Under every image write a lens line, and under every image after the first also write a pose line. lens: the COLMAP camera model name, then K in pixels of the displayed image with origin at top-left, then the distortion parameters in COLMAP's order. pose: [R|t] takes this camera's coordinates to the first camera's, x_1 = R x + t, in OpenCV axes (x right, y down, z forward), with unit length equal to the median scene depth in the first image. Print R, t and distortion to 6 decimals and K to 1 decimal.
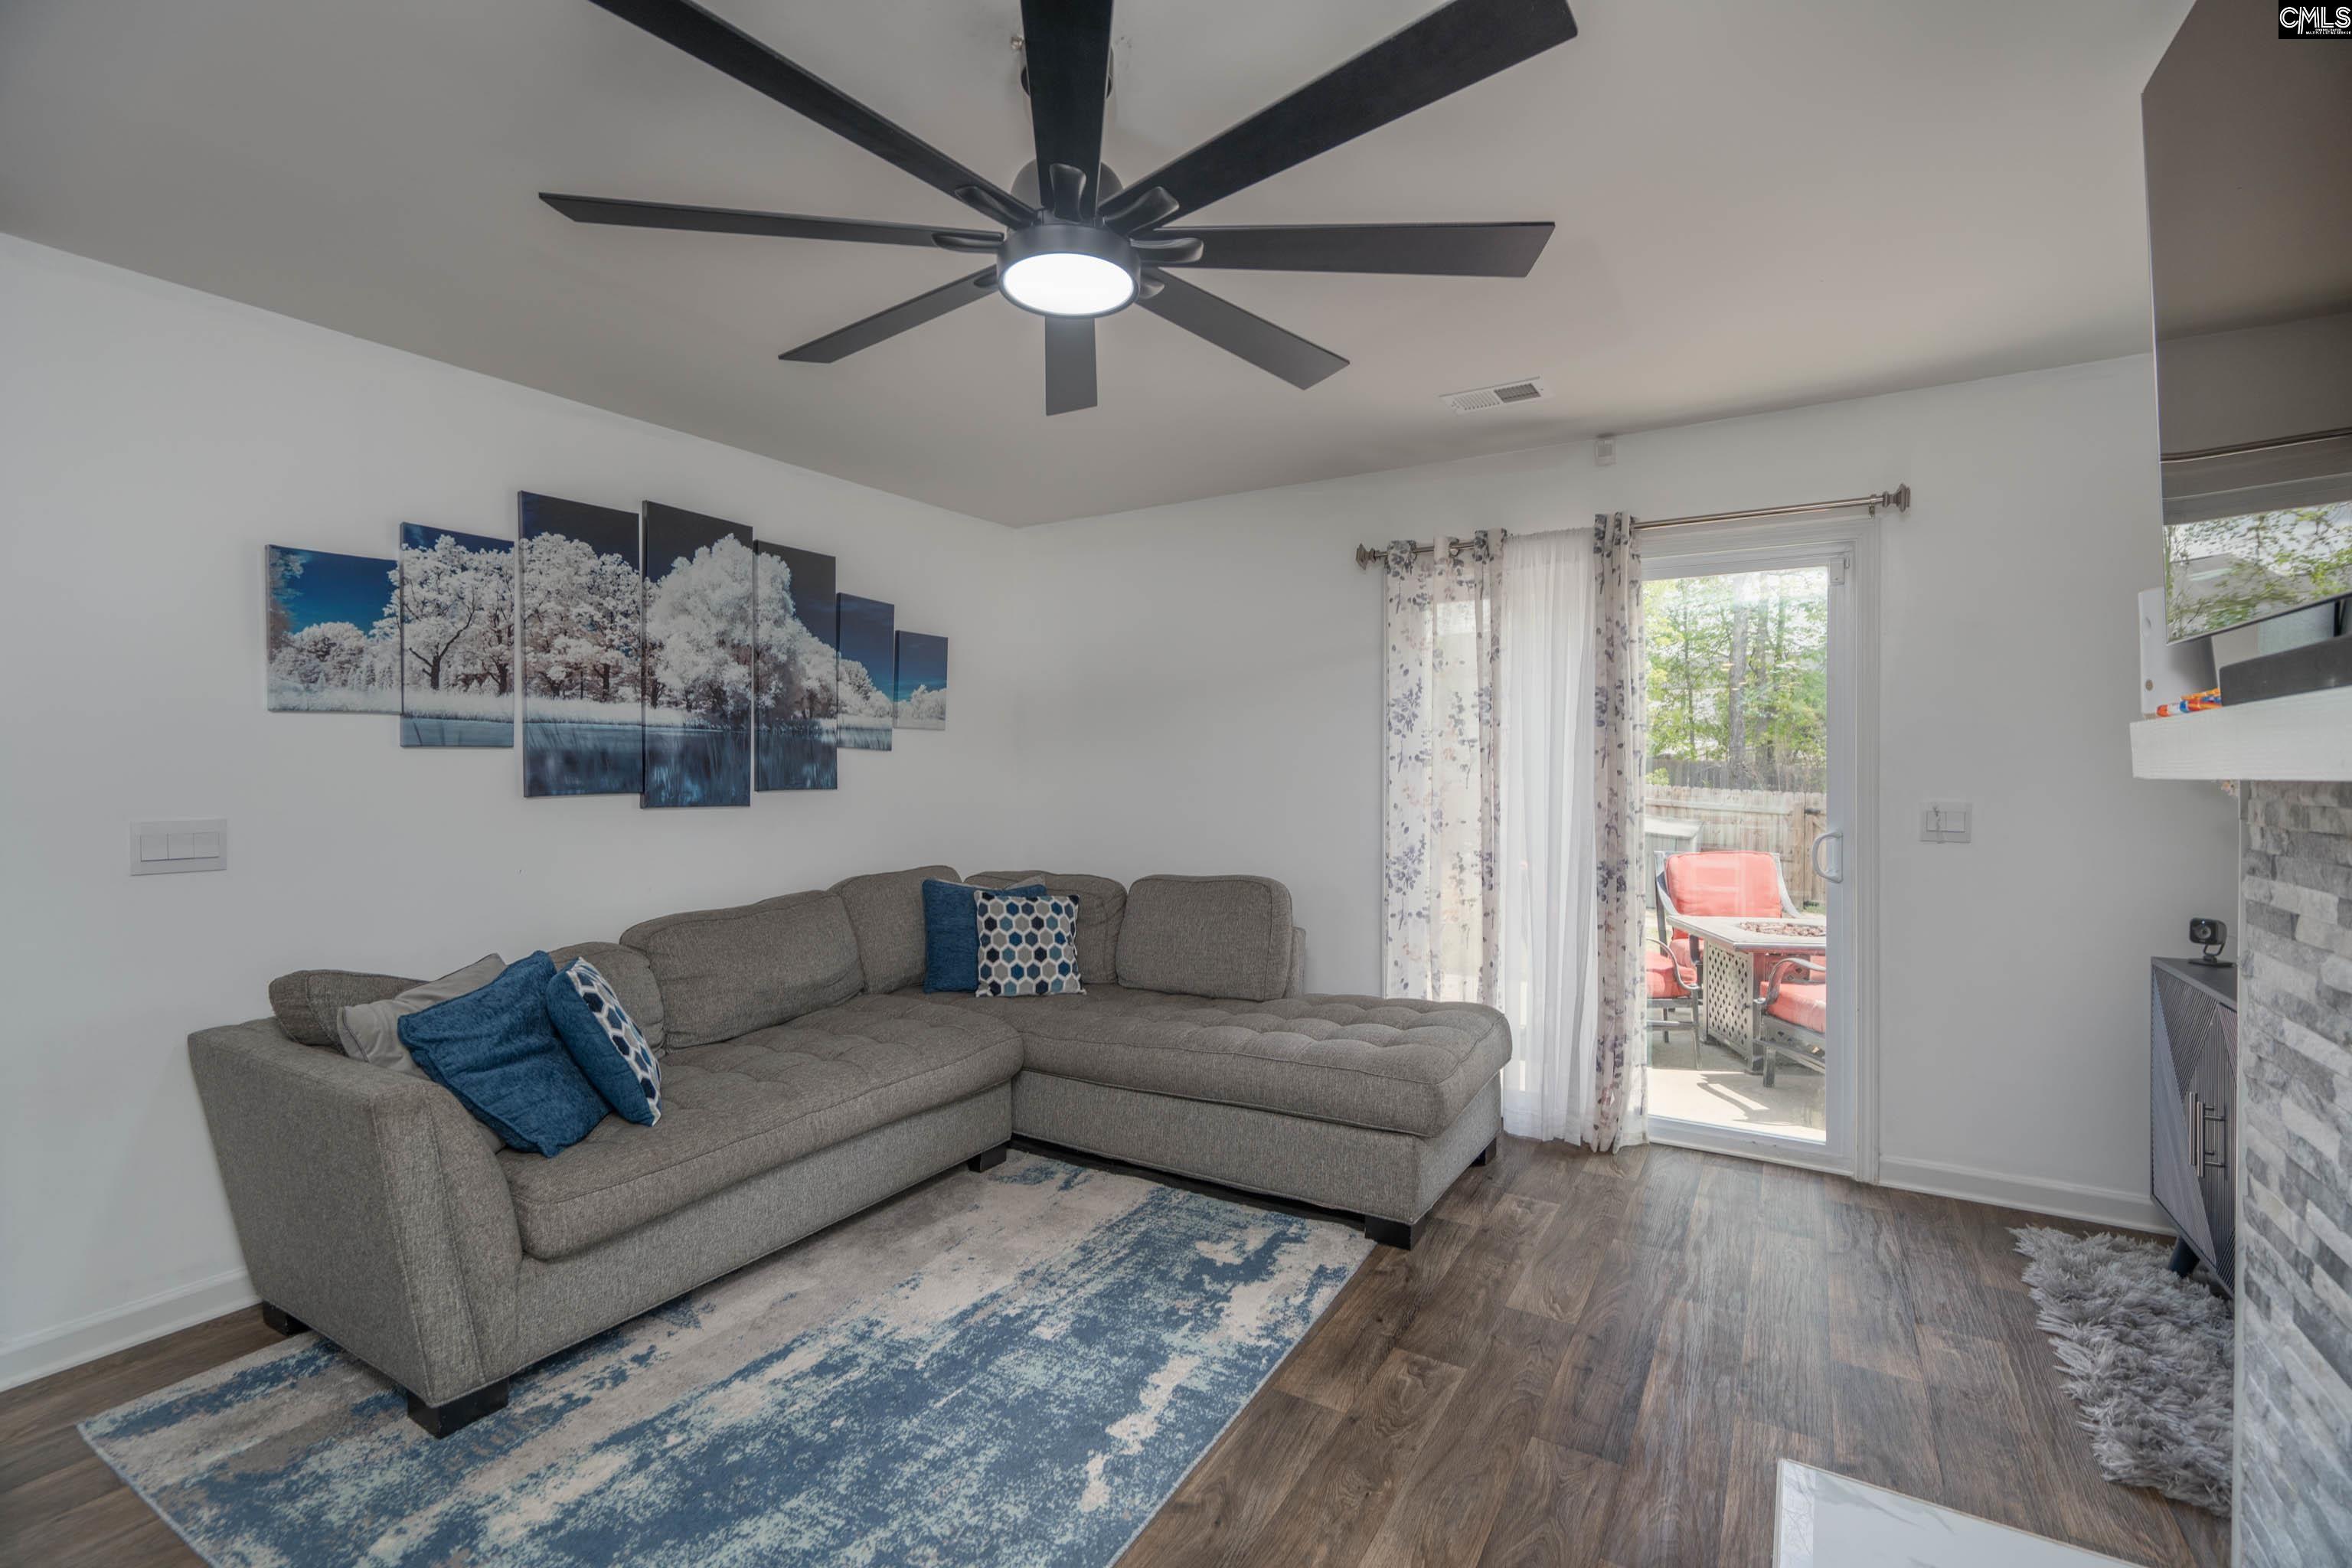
lens RADIAL K [[1052.1, 0, 1165.4], [0, 1052.1, 773.8], [0, 0, 1]] dist [-0.007538, 0.003005]
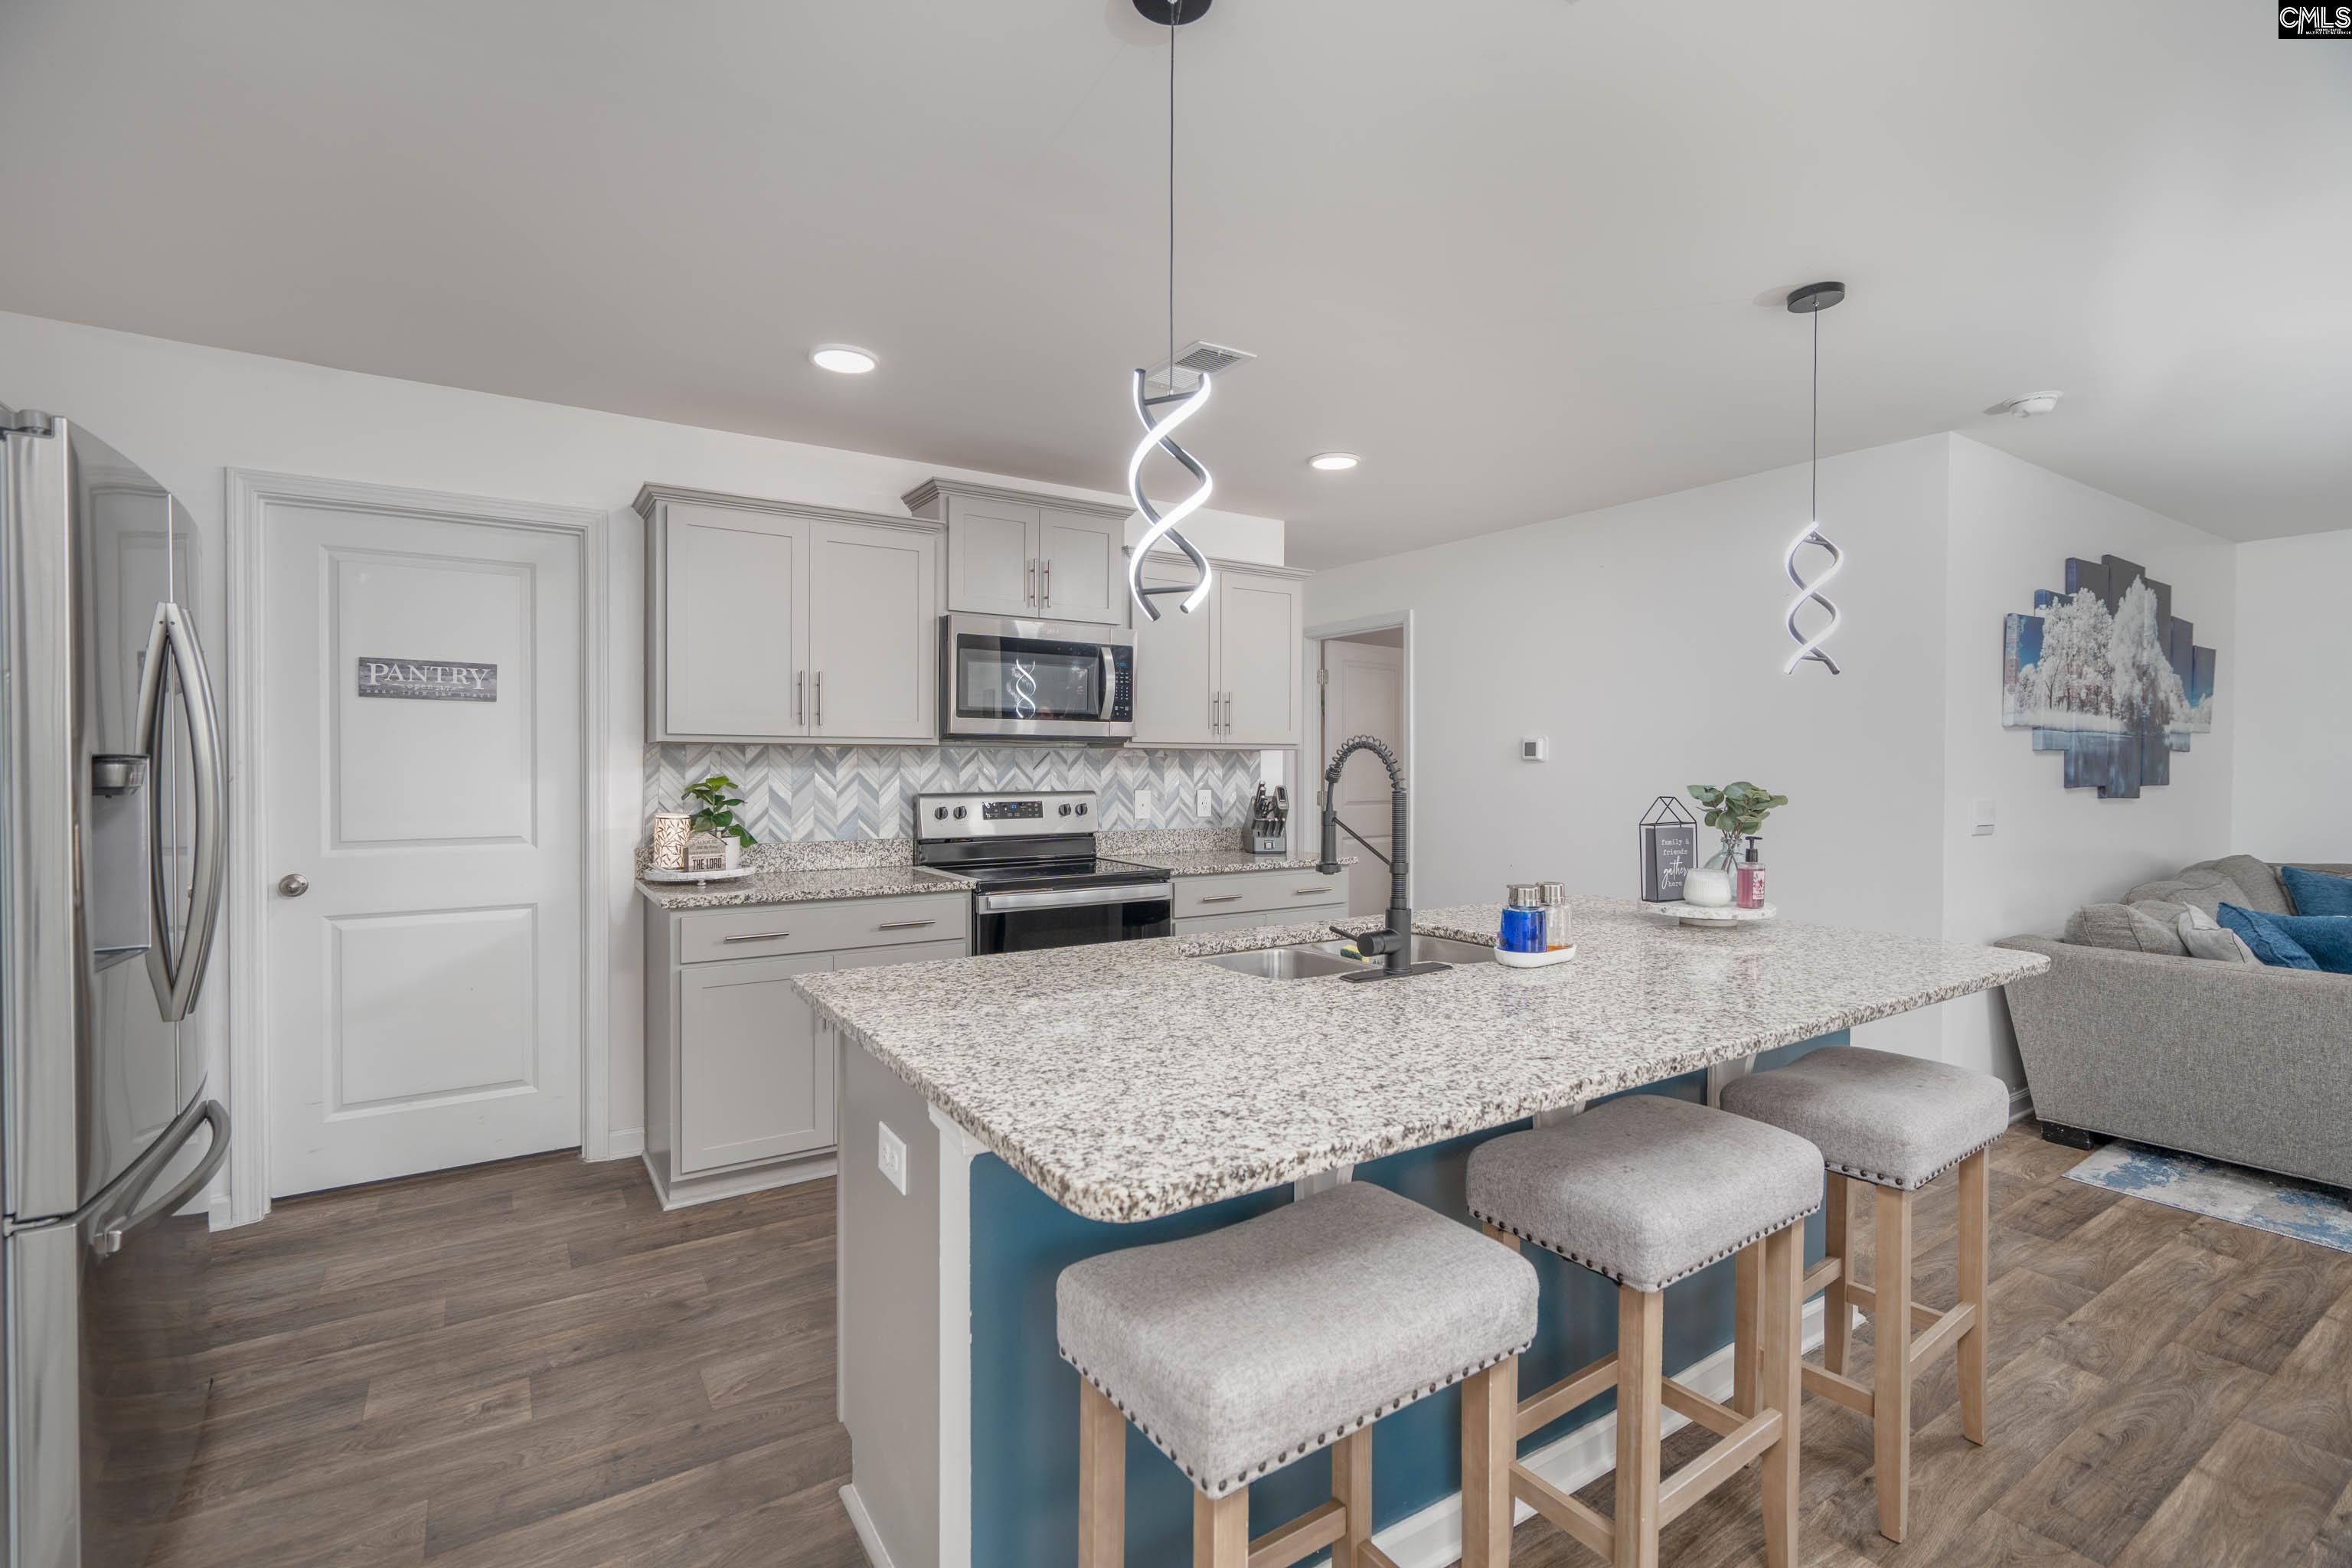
lens RADIAL K [[1052.1, 0, 1165.4], [0, 1052.1, 773.8], [0, 0, 1]] dist [-0.007538, 0.003005]
pose [[0.901144, 0.010963, -0.433381, -1.055845], [-0.009228, 0.999939, 0.006106, 0.006769], [0.433421, -0.001503, 0.901190, -0.686353]]
